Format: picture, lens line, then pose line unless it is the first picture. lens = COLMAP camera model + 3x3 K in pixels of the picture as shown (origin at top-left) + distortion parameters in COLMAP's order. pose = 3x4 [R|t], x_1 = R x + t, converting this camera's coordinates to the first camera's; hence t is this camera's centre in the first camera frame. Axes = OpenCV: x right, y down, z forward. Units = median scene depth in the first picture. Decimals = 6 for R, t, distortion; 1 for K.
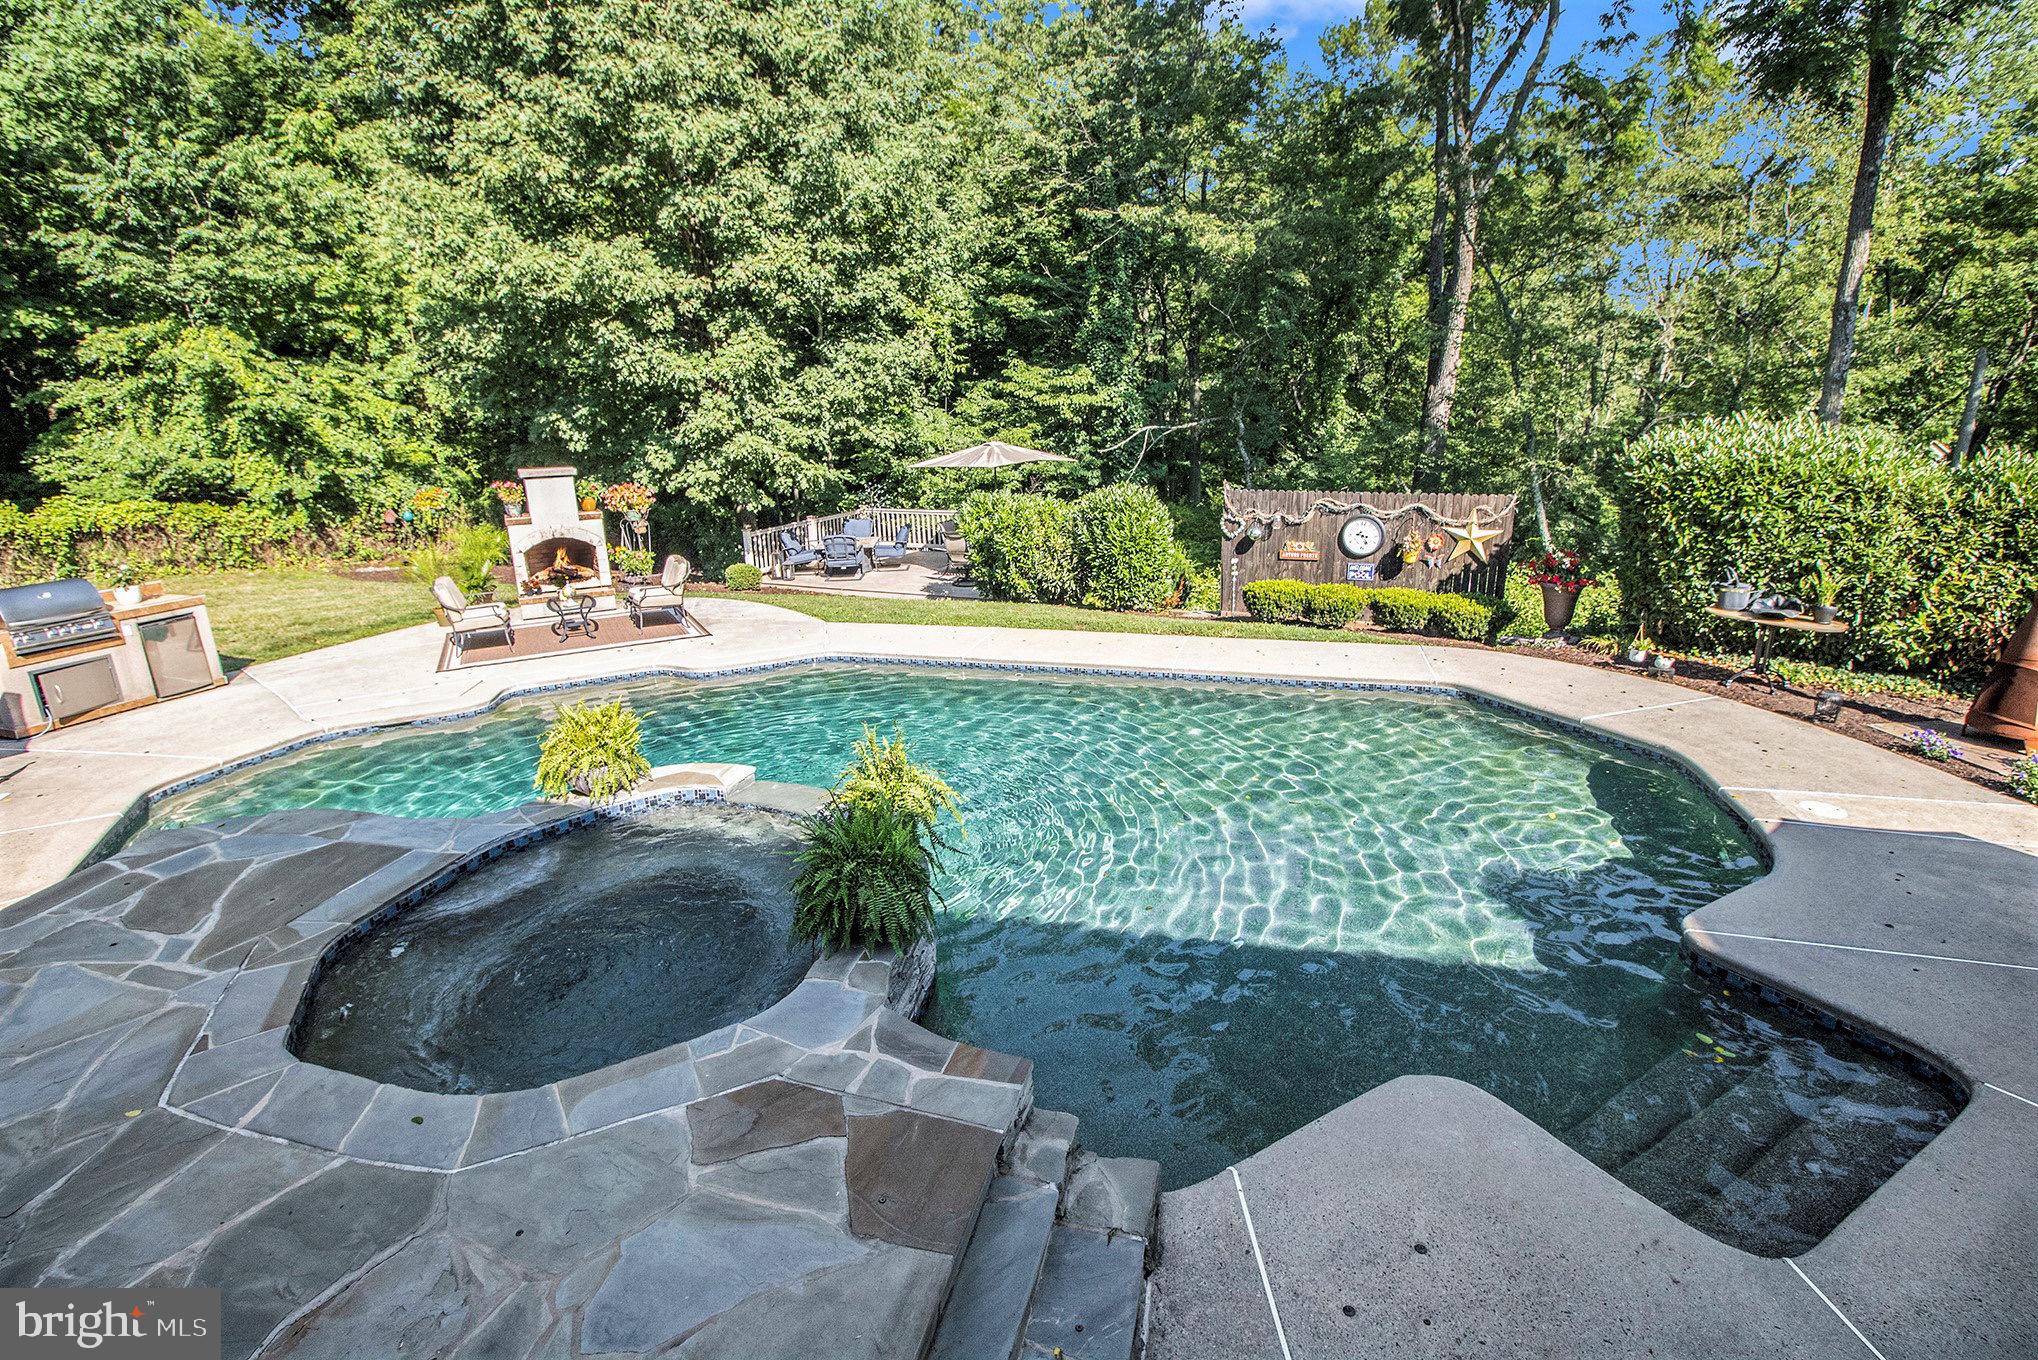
lens RADIAL K [[923.5, 0, 1017.0], [0, 923.5, 693.6], [0, 0, 1]] dist [-0.009059, -0.002775]
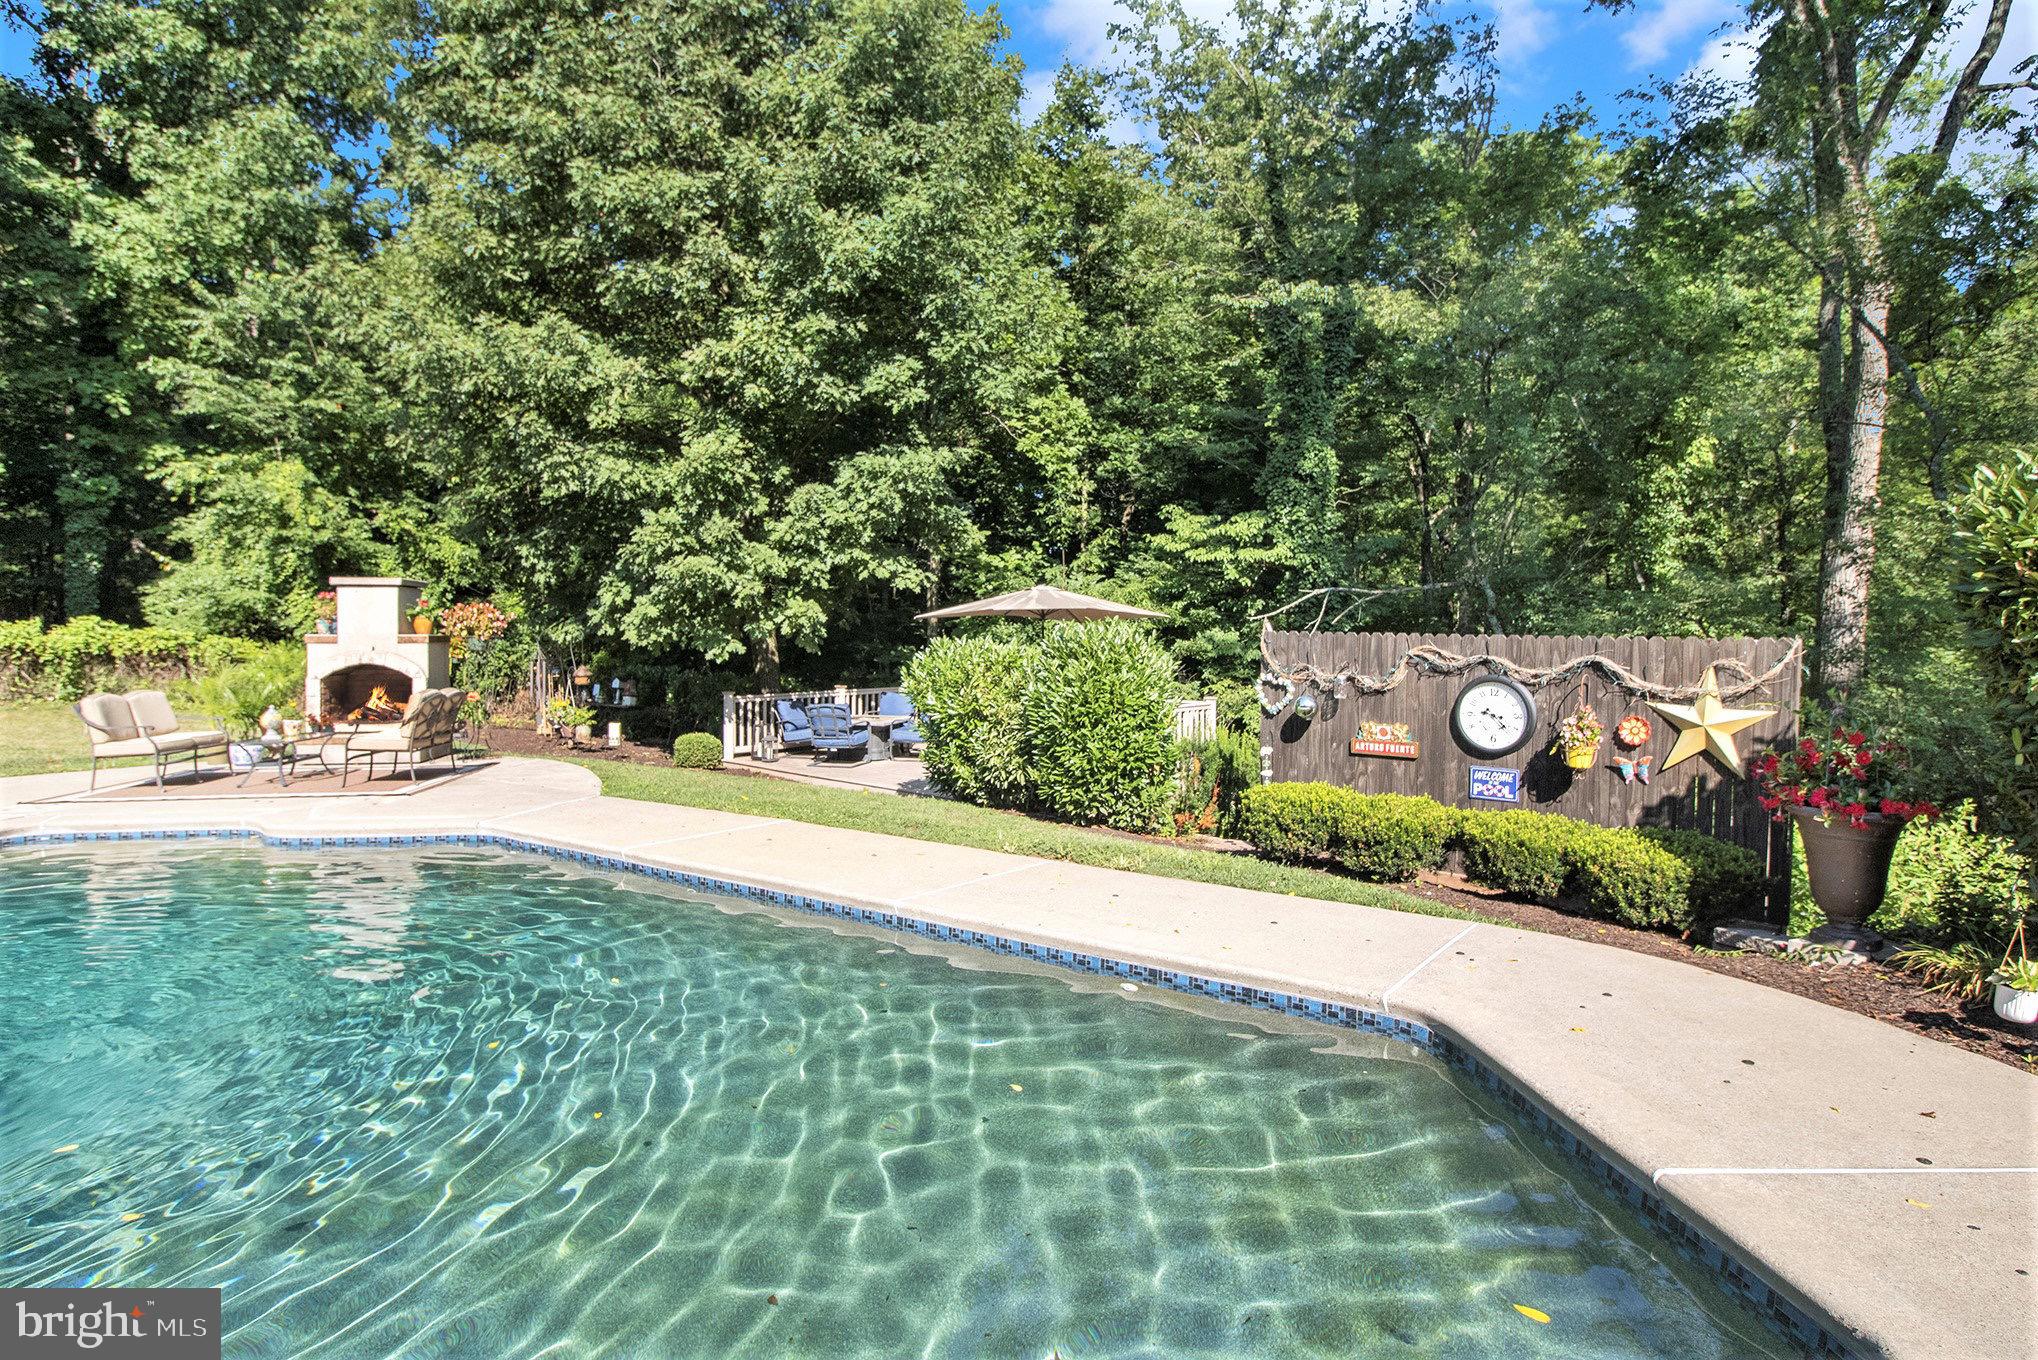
lens RADIAL K [[1107.3, 0, 1023.9], [0, 1107.3, 675.6], [0, 0, 1]] dist [-0.011871, 0.000850]
pose [[0.949585, 0.044461, -0.310342, 0.266519], [-0.121375, 0.964834, -0.233158, -0.011328], [0.289063, 0.259071, 0.921588, 0.283981]]
